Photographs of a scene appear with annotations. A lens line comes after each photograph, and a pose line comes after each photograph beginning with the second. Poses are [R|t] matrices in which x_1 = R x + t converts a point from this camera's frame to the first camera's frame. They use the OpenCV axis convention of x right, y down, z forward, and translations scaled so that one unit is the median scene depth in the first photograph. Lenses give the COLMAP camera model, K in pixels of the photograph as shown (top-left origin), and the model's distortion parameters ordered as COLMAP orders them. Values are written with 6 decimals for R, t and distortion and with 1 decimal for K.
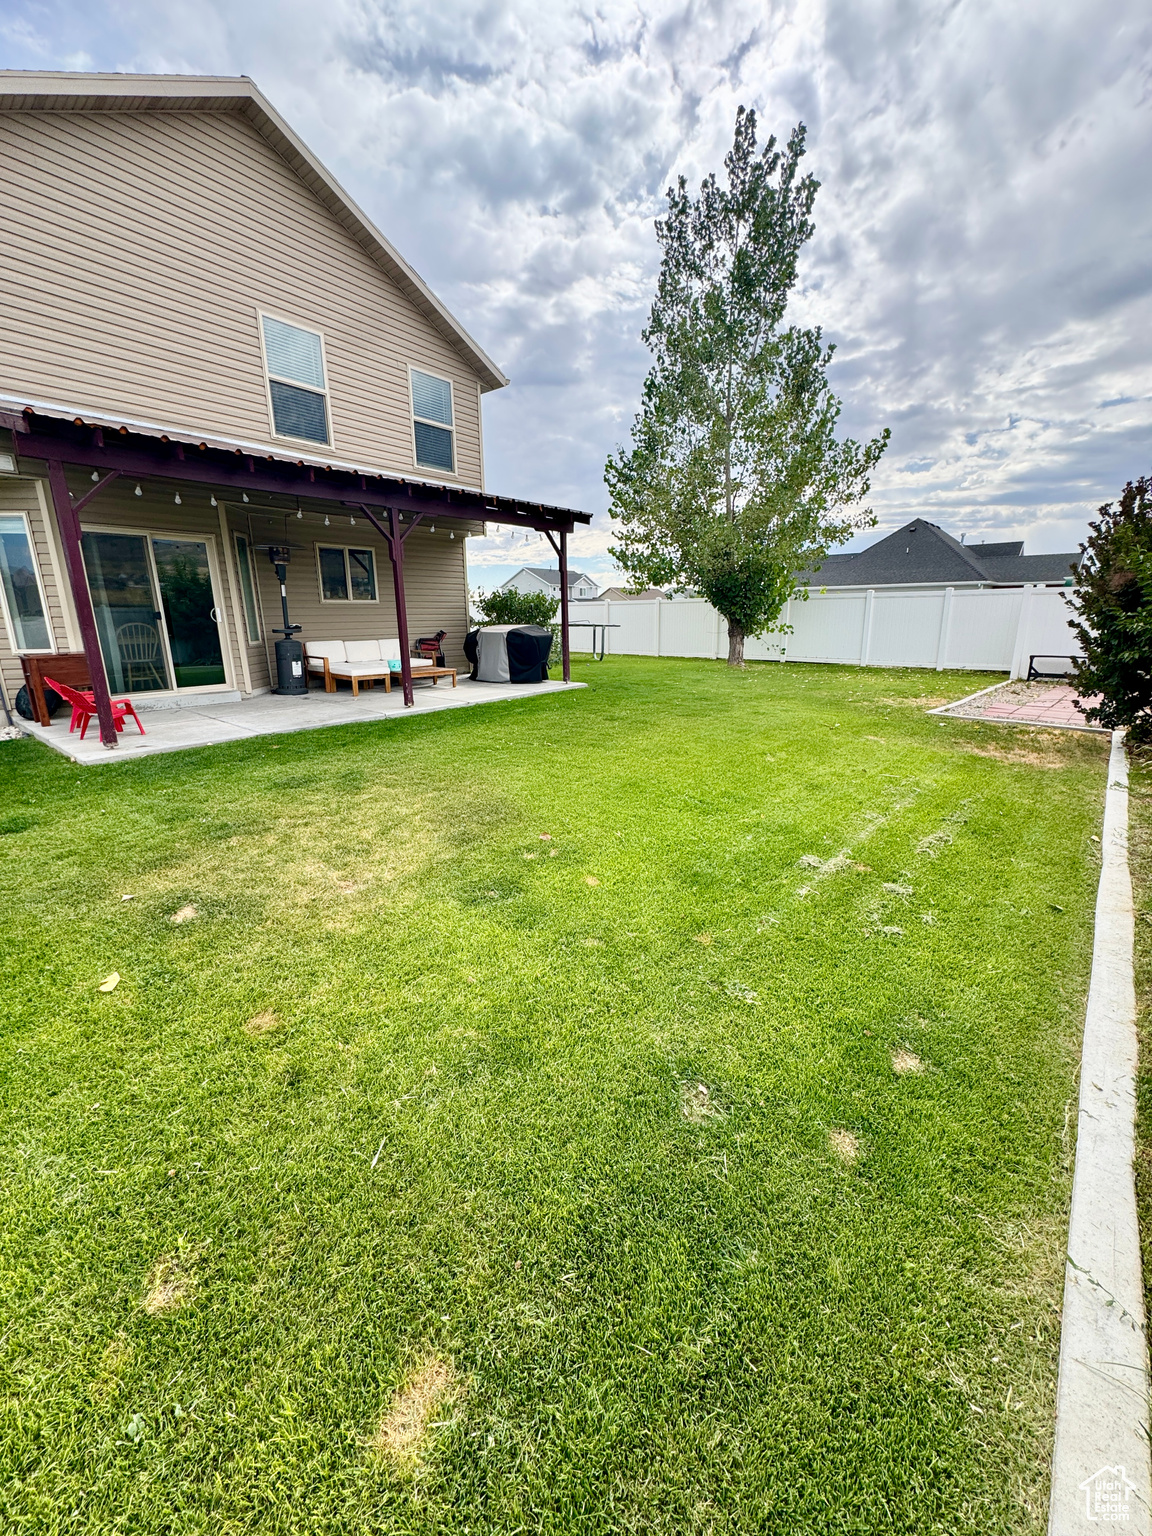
lens RADIAL K [[608.7, 0, 582.3], [0, 608.7, 765.5], [0, 0, 1]] dist [-0.001585, 0.000337]
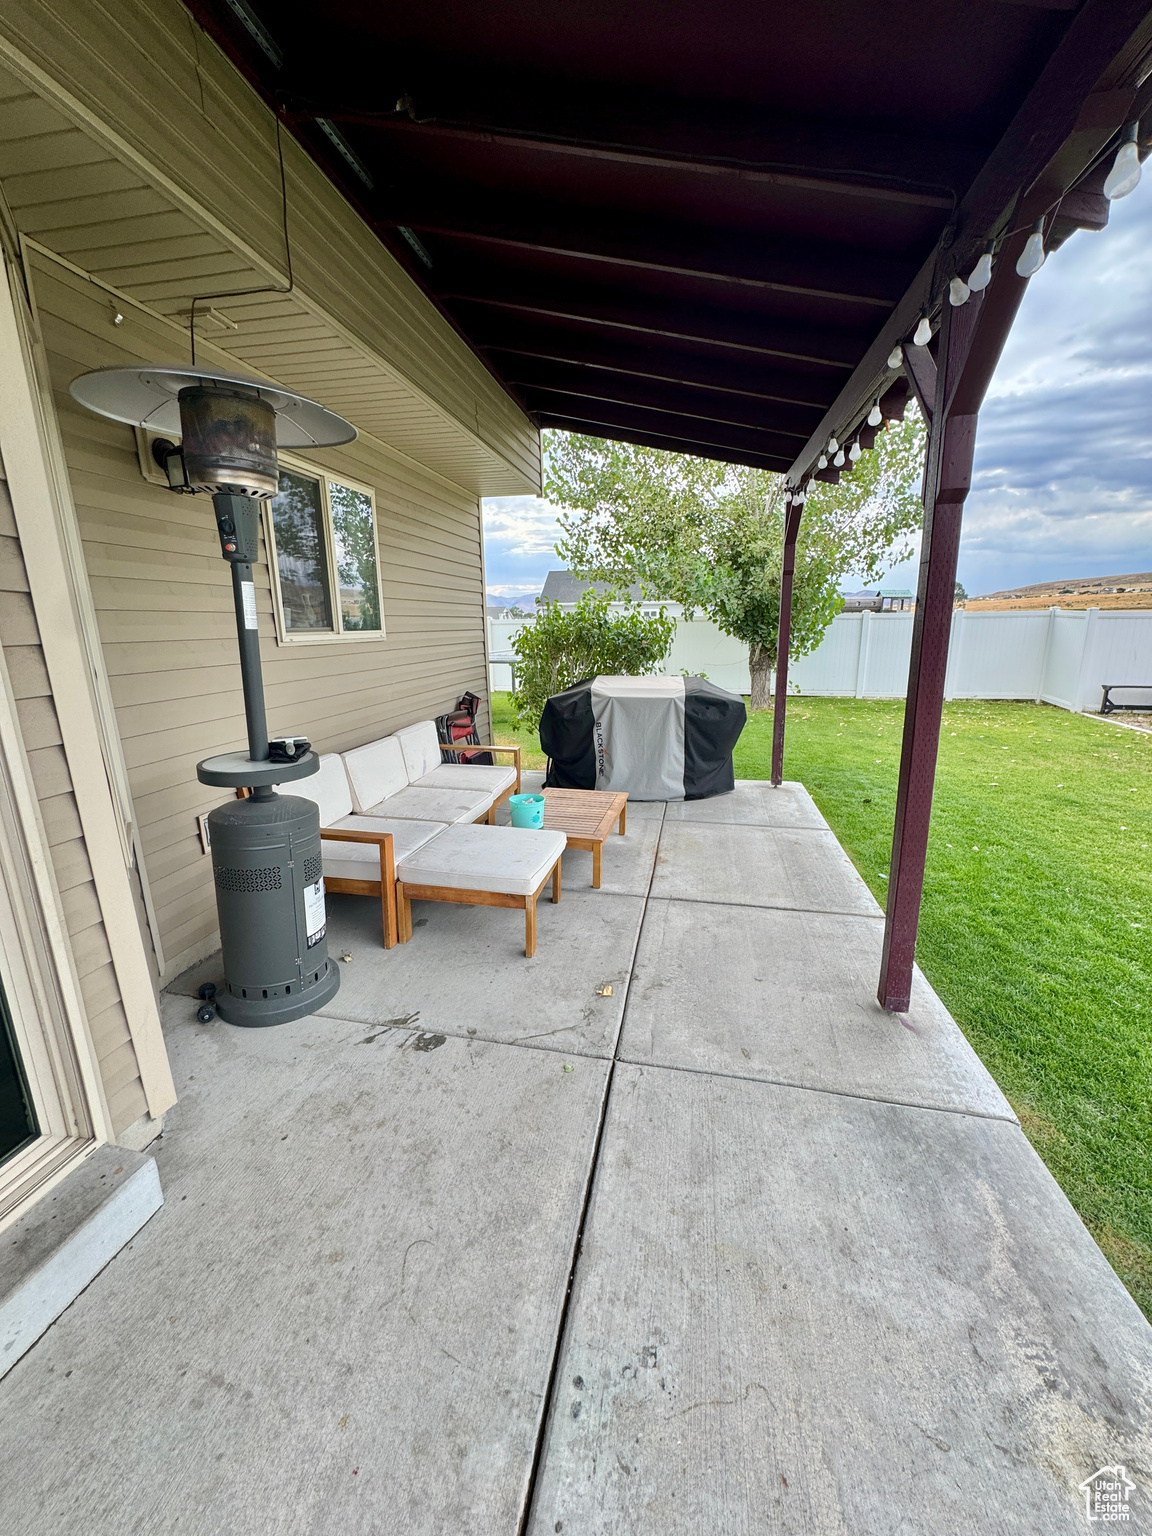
lens RADIAL K [[608.7, 0, 584.7], [0, 608.7, 766.7], [0, 0, 1]] dist [-0.001585, 0.000337]
pose [[0.869538, -0.112470, 0.480889, -0.323095], [0.116578, 0.992950, 0.021435, -0.141746], [-0.479910, 0.037423, 0.876519, 0.480248]]
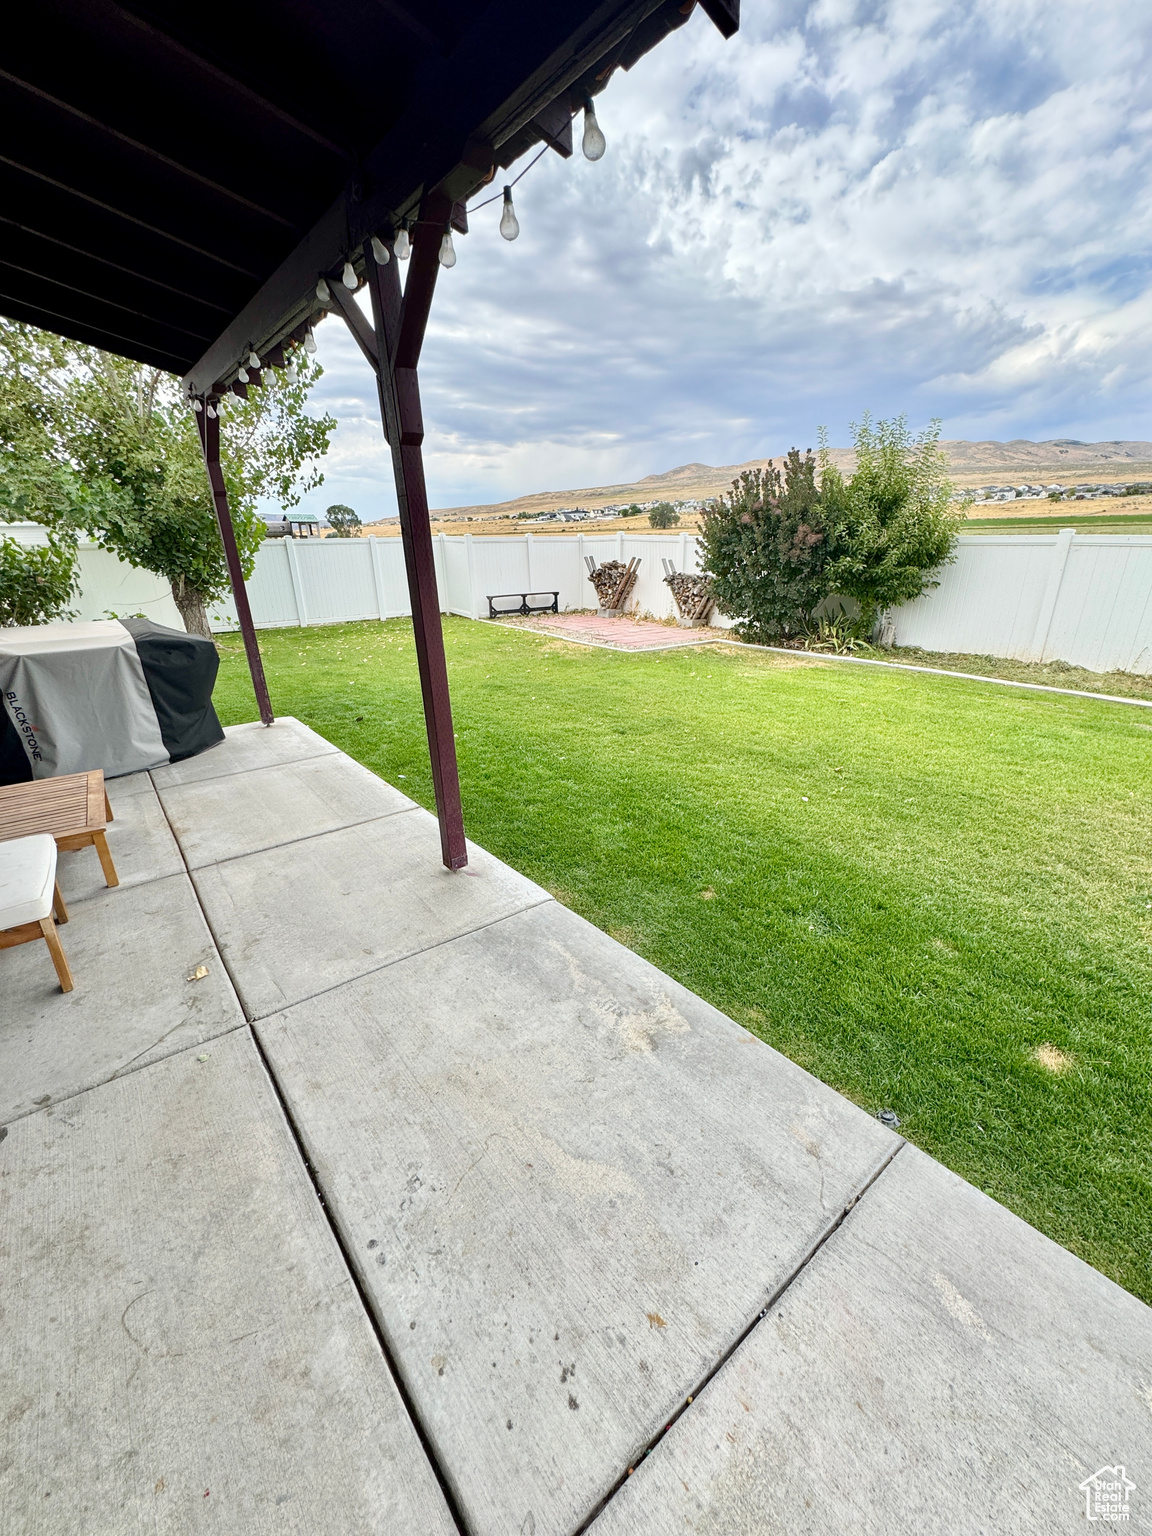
lens RADIAL K [[608.7, 0, 579.5], [0, 608.7, 765.3], [0, 0, 1]] dist [-0.001585, 0.000337]
pose [[0.183041, -0.336037, 0.923891, -0.352563], [0.245790, 0.925566, 0.287950, -0.144729], [-0.951884, 0.174377, 0.252011, 0.490351]]
